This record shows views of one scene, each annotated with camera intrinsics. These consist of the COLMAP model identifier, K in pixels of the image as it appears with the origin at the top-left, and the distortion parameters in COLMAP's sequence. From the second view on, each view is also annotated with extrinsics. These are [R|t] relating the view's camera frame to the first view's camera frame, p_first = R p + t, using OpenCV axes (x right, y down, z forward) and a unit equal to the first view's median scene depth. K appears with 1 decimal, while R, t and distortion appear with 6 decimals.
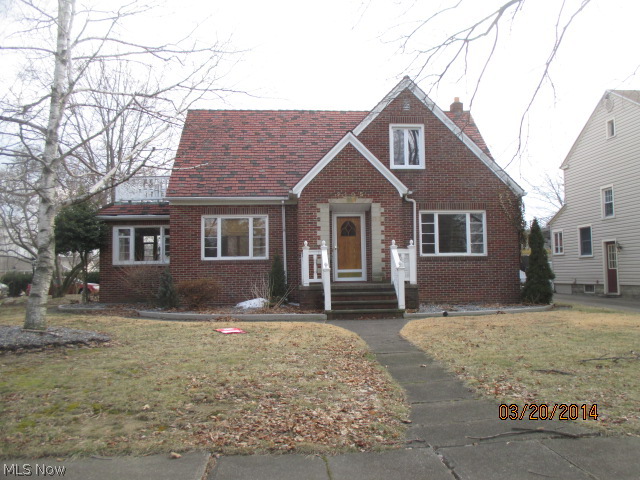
lens RADIAL K [[570.0, 0, 319.6], [0, 570.0, 238.8], [0, 0, 1]] dist [-0.001603, -0.000535]
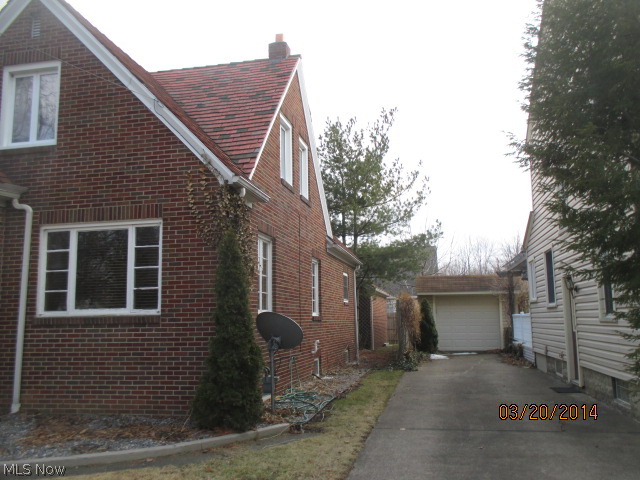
lens RADIAL K [[609.6, 0, 319.5], [0, 609.6, 240.7], [0, 0, 1]] dist [0.002864, 0.000000]
pose [[0.958780, -0.041384, -0.281120, 0.562591], [0.021612, 0.997092, -0.073073, 0.008437], [0.283327, 0.063986, 0.956886, 0.548793]]
